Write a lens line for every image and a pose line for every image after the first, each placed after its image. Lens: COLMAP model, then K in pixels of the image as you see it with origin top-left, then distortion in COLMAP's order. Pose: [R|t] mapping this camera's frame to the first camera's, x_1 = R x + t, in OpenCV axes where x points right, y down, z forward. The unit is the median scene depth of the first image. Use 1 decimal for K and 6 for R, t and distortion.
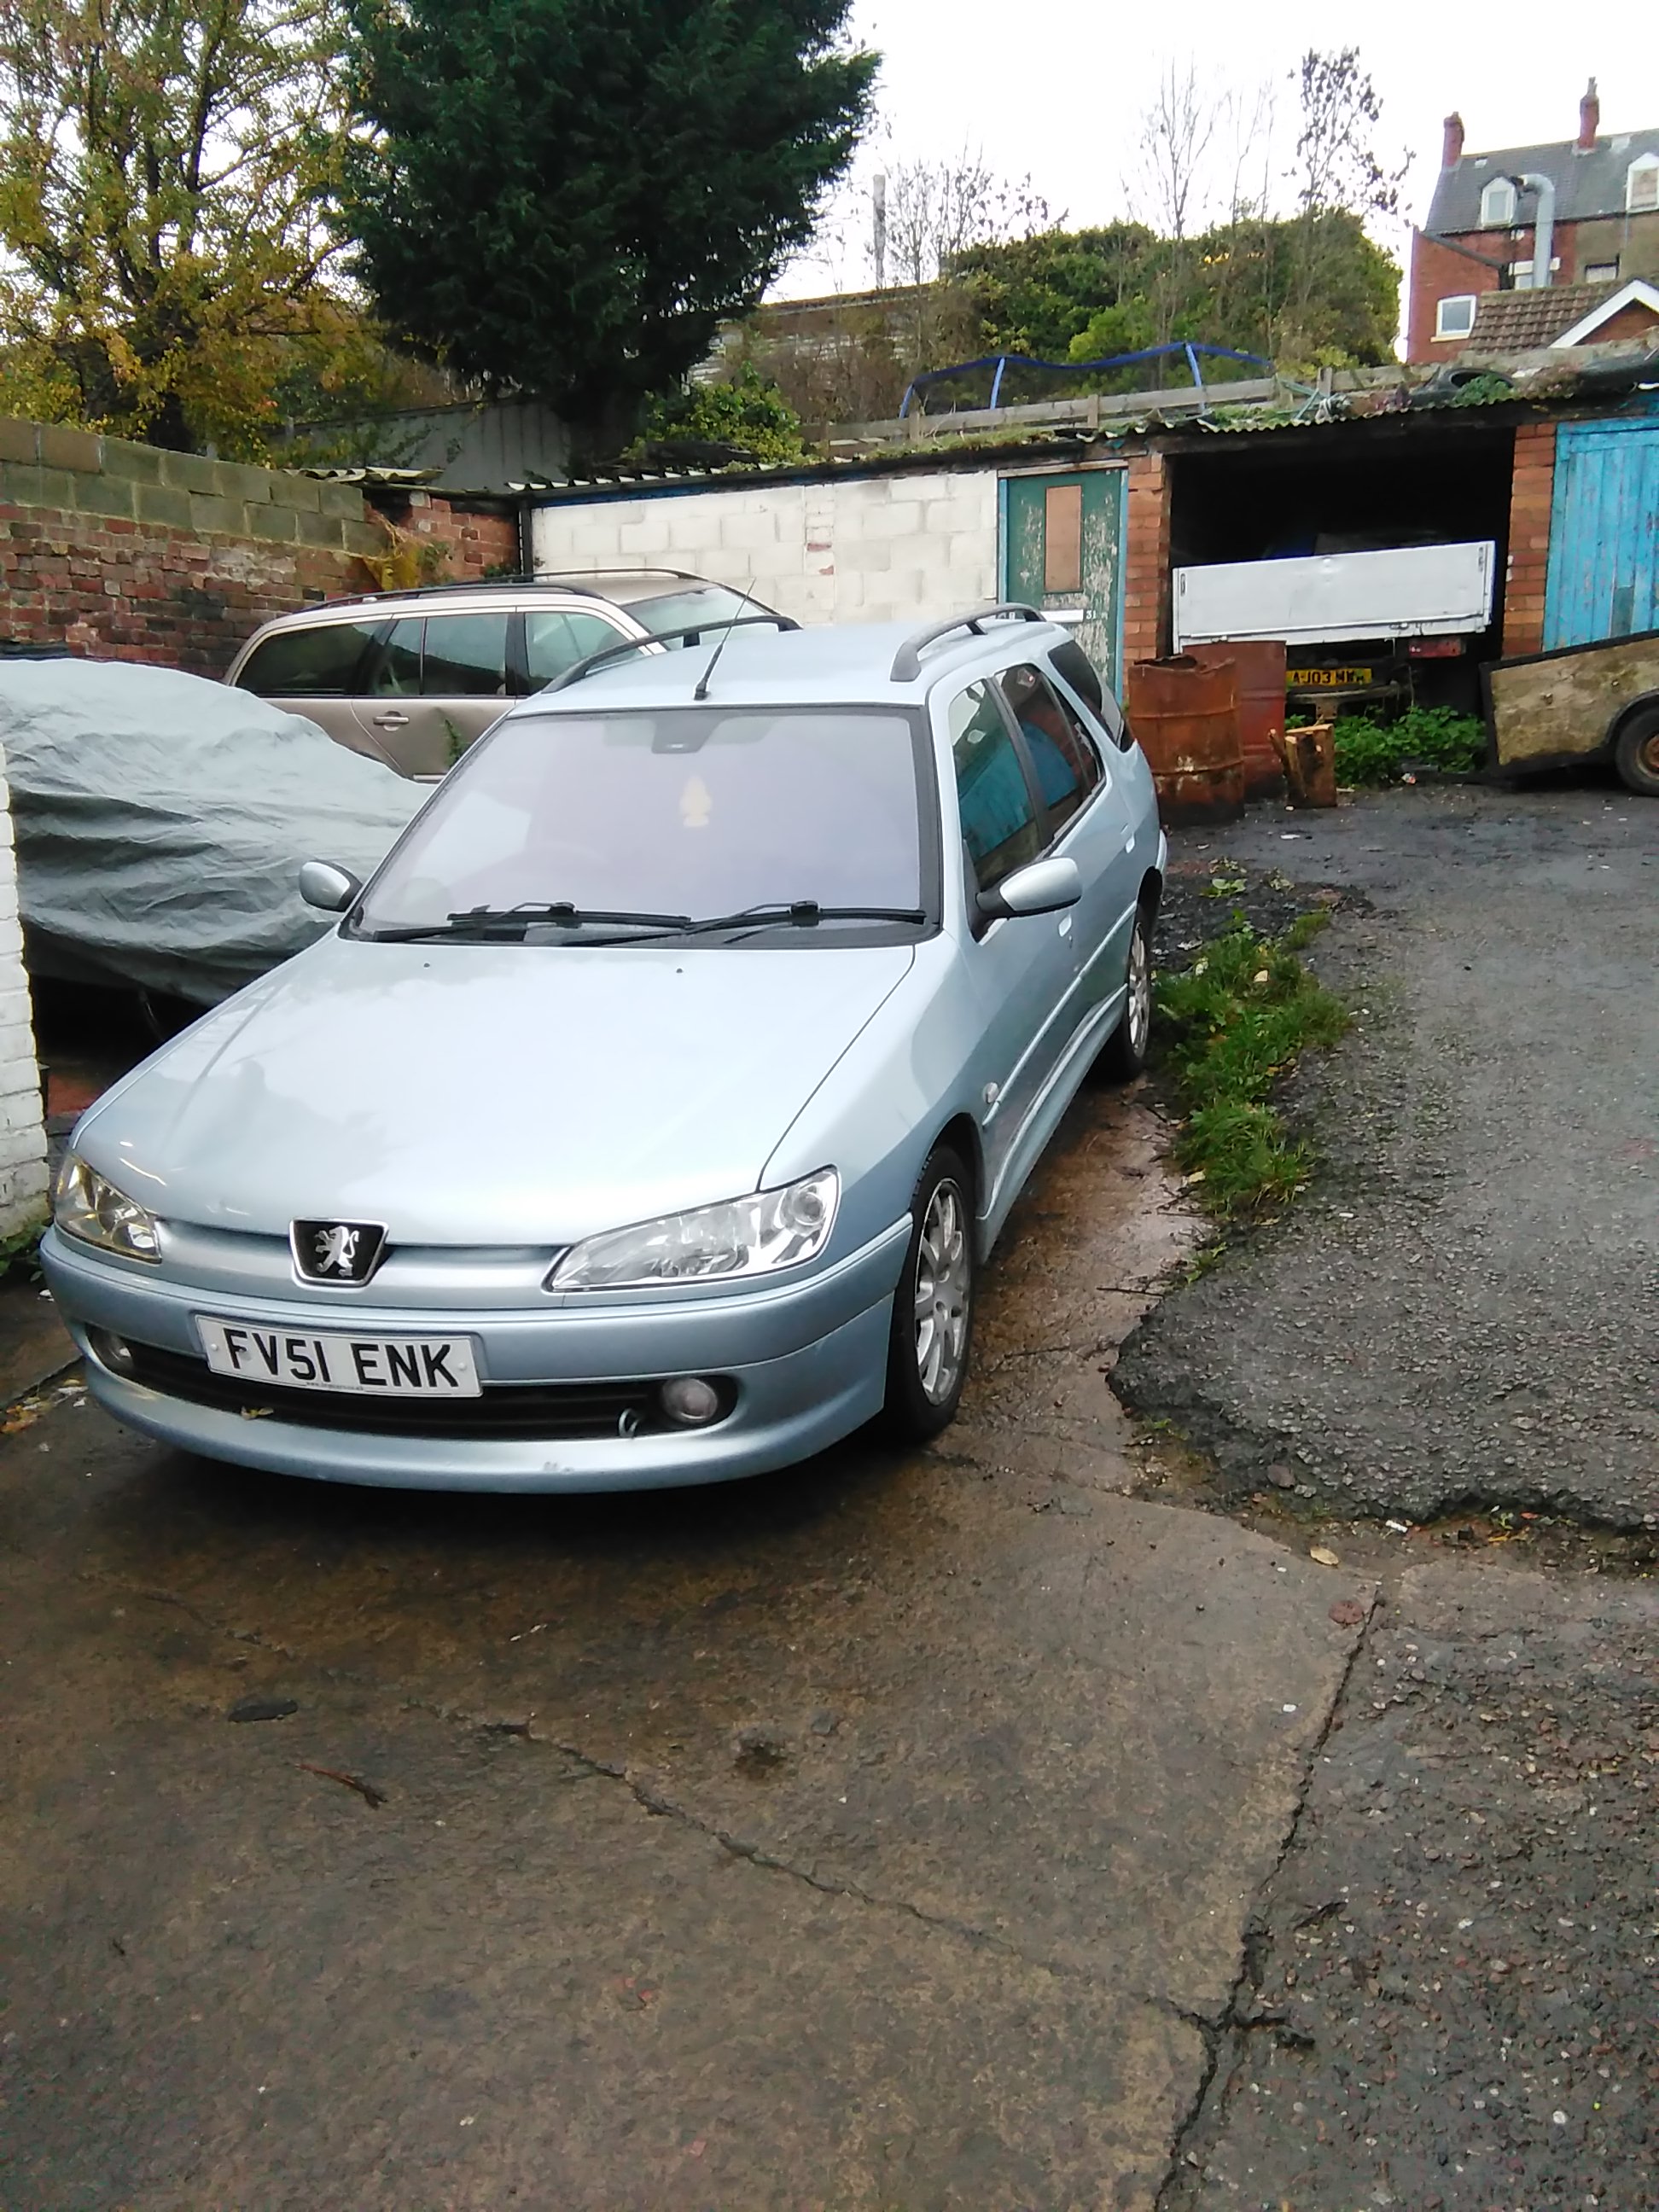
lens RADIAL K [[1764.7, 0, 826.2], [0, 1764.7, 1102.8], [0, 0, 1]] dist [0.013229, 0.010665]
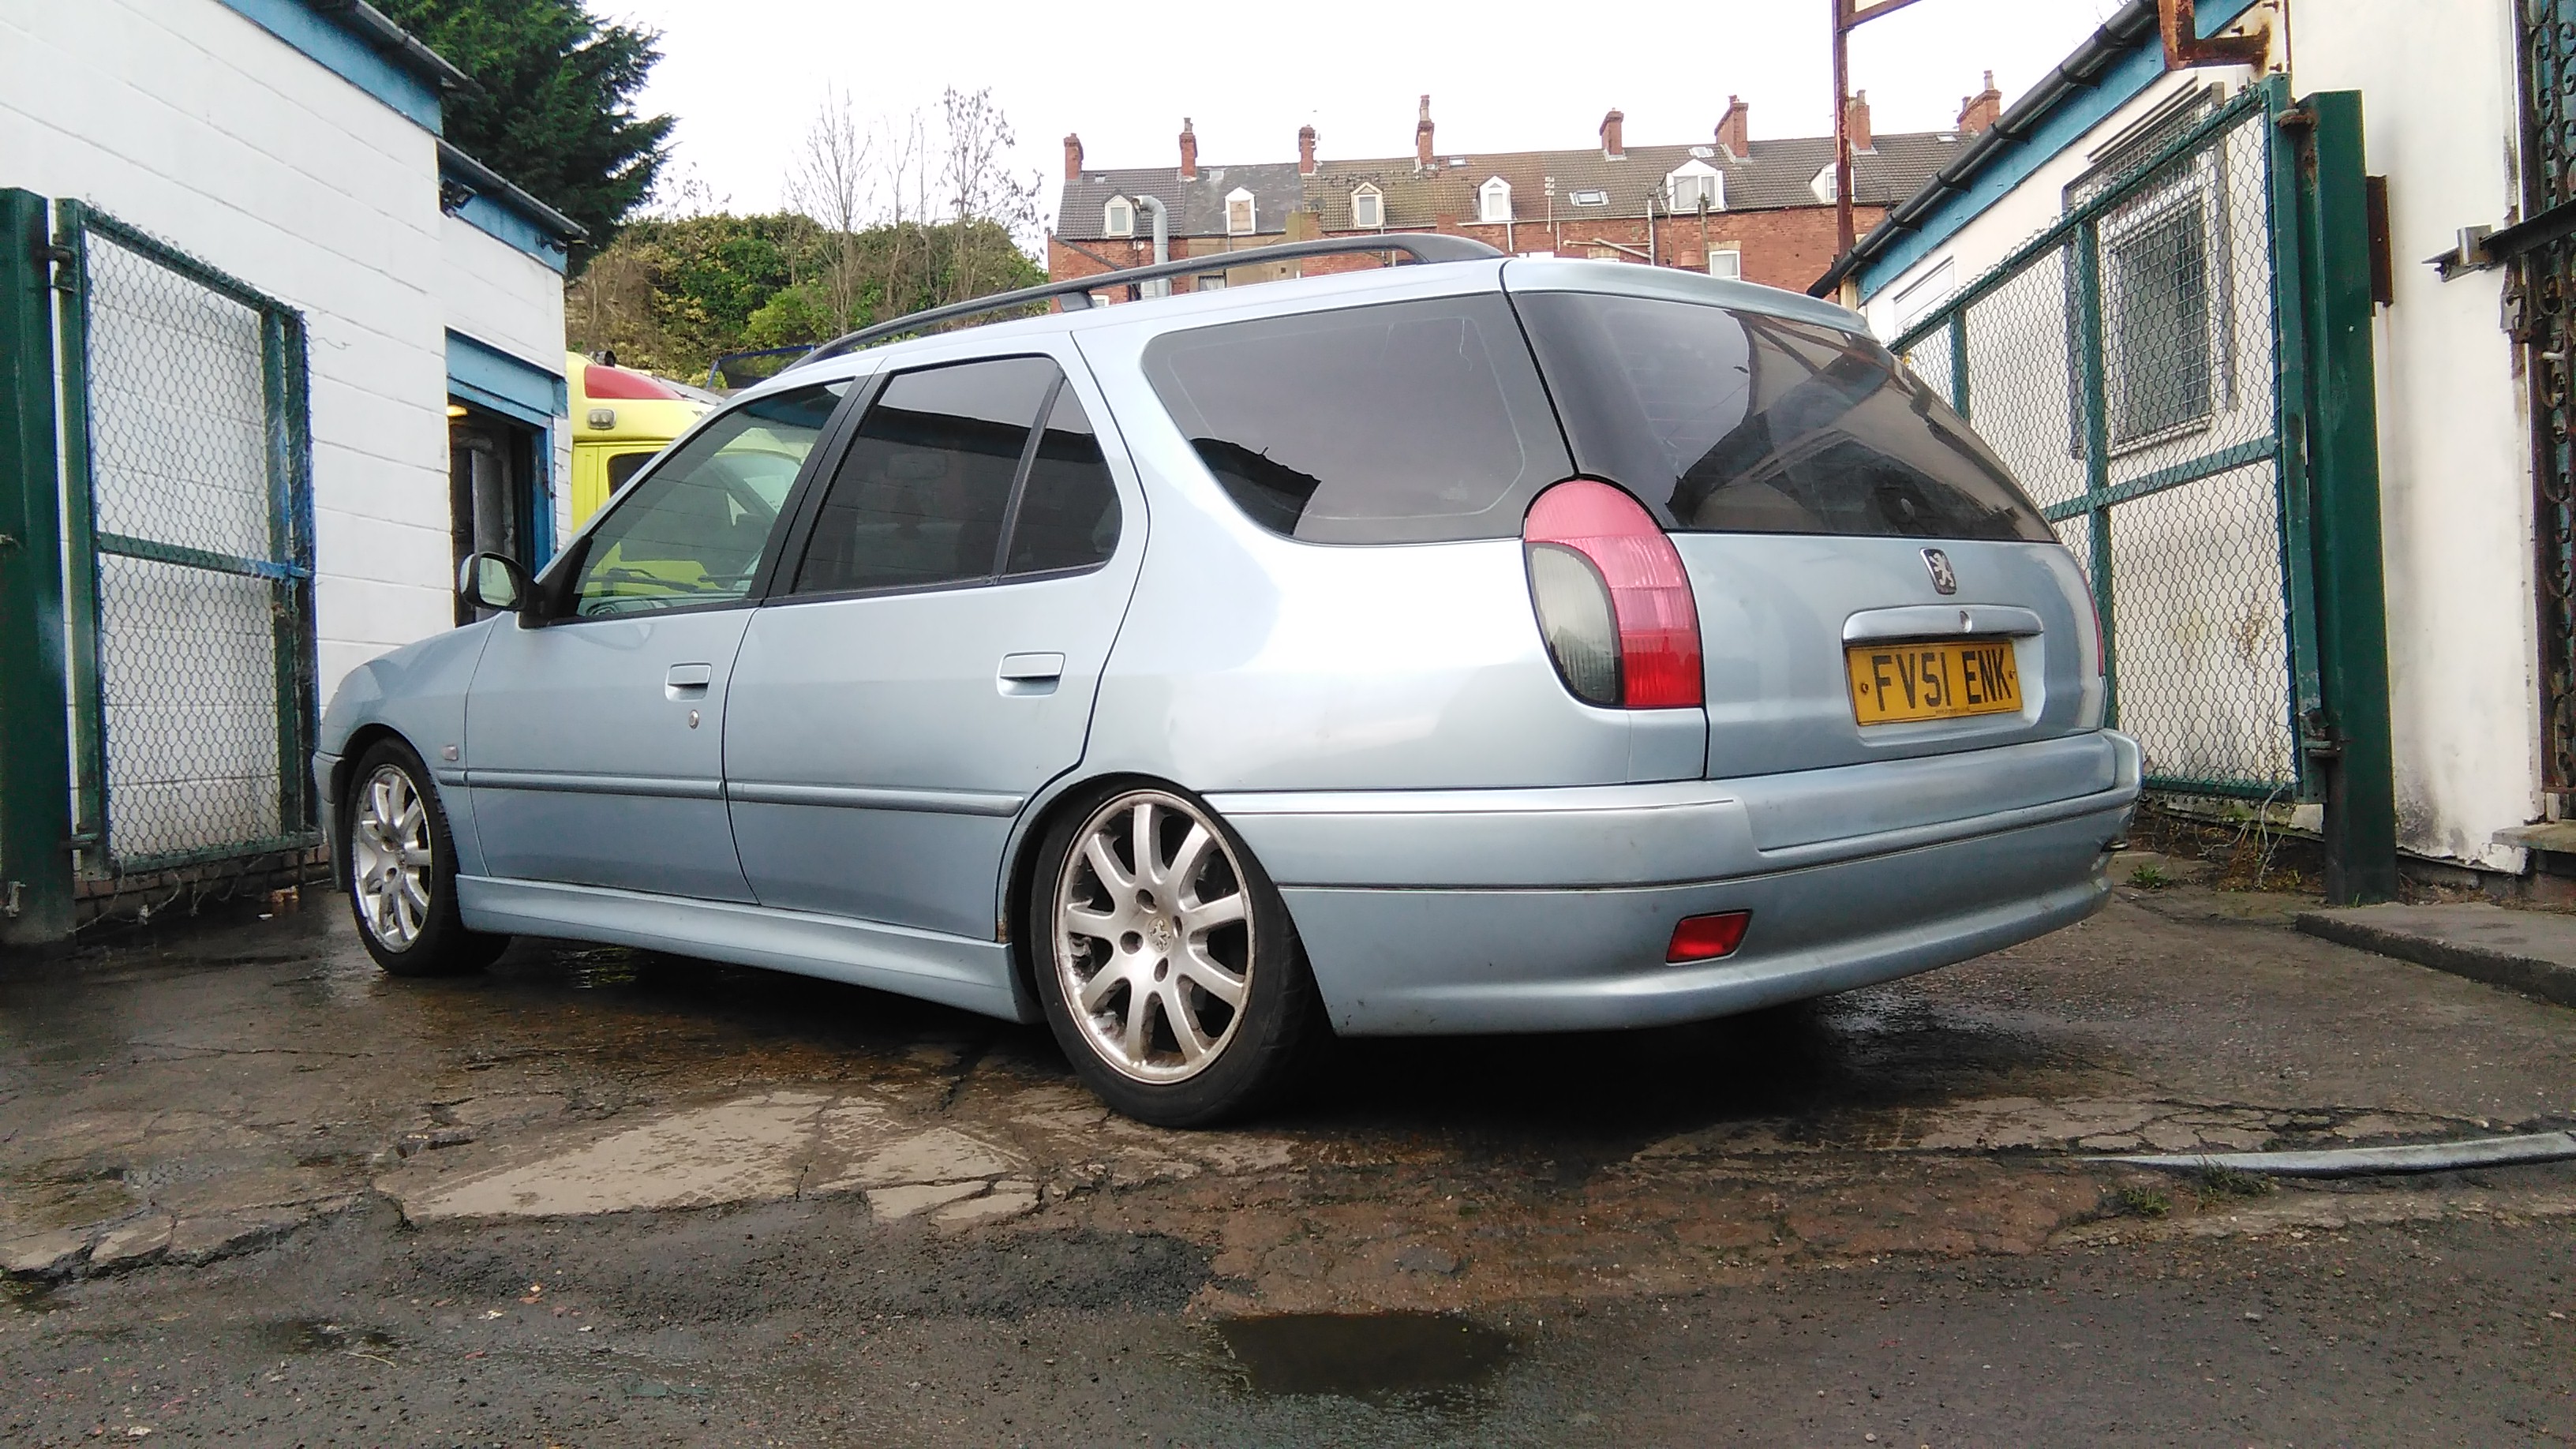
lens RADIAL K [[2108.6, 0, 1288.0], [0, 2108.6, 722.6], [0, 0, 1]] dist [-0.001463, -0.000241]
pose [[0.915231, -0.019600, 0.402453, -0.071991], [0.103485, 0.976746, -0.187770, 0.068571], [-0.389414, 0.213500, 0.895977, -0.178691]]
